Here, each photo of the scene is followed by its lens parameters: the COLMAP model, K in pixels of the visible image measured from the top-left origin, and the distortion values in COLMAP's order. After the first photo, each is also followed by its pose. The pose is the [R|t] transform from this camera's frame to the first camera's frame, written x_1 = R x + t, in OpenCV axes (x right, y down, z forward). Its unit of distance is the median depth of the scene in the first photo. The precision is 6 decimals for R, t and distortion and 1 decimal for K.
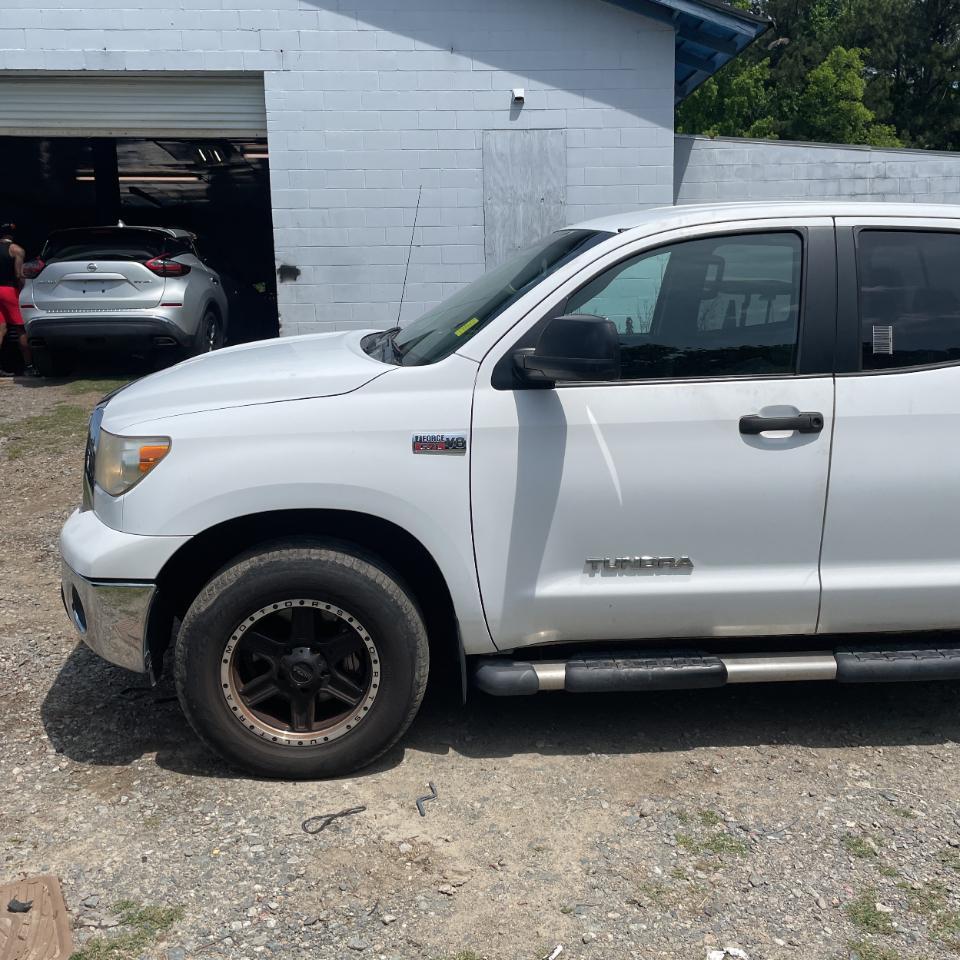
lens RADIAL K [[965.1, 0, 497.2], [0, 965.1, 460.5], [0, 0, 1]] dist [0.117645, -0.165327]
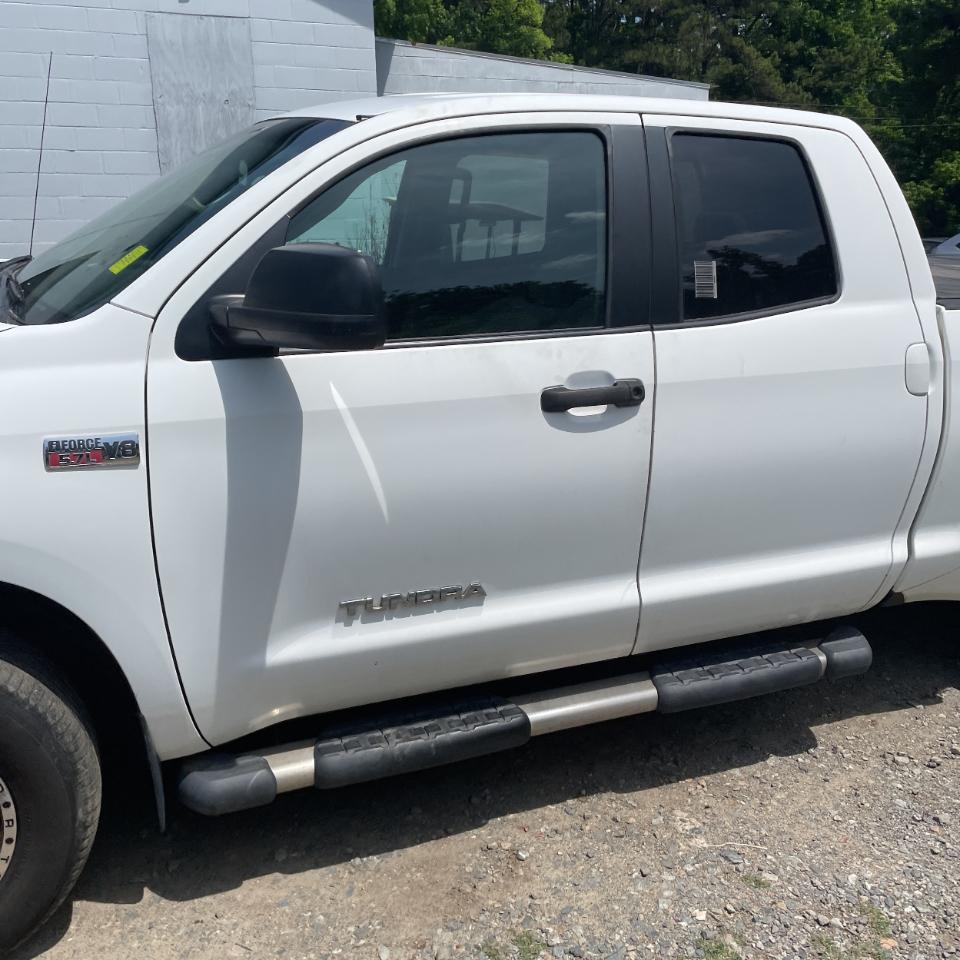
lens RADIAL K [[965.1, 0, 497.2], [0, 965.1, 460.5], [0, 0, 1]] dist [0.117645, -0.165327]
pose [[0.953882, -0.062451, 0.293612, 0.002630], [0.040547, 0.995961, 0.080110, -0.048711], [-0.297429, -0.064511, 0.952562, 0.305493]]
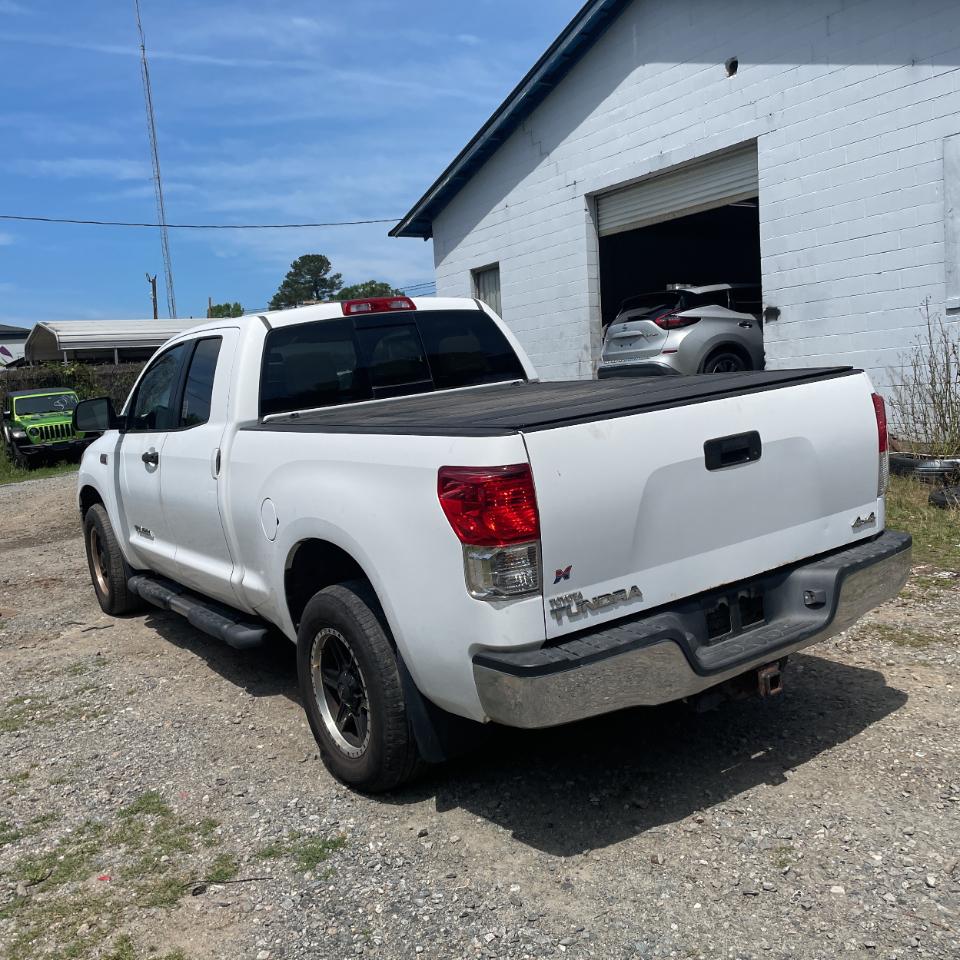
lens RADIAL K [[974.4, 0, 466.7], [0, 974.4, 465.1], [0, 0, 1]] dist [0.082213, -0.098632]
pose [[0.473486, 0.052626, -0.879228, 1.958667], [-0.063038, 0.997678, 0.025768, -0.102614], [0.878543, 0.043224, 0.475704, 0.611836]]
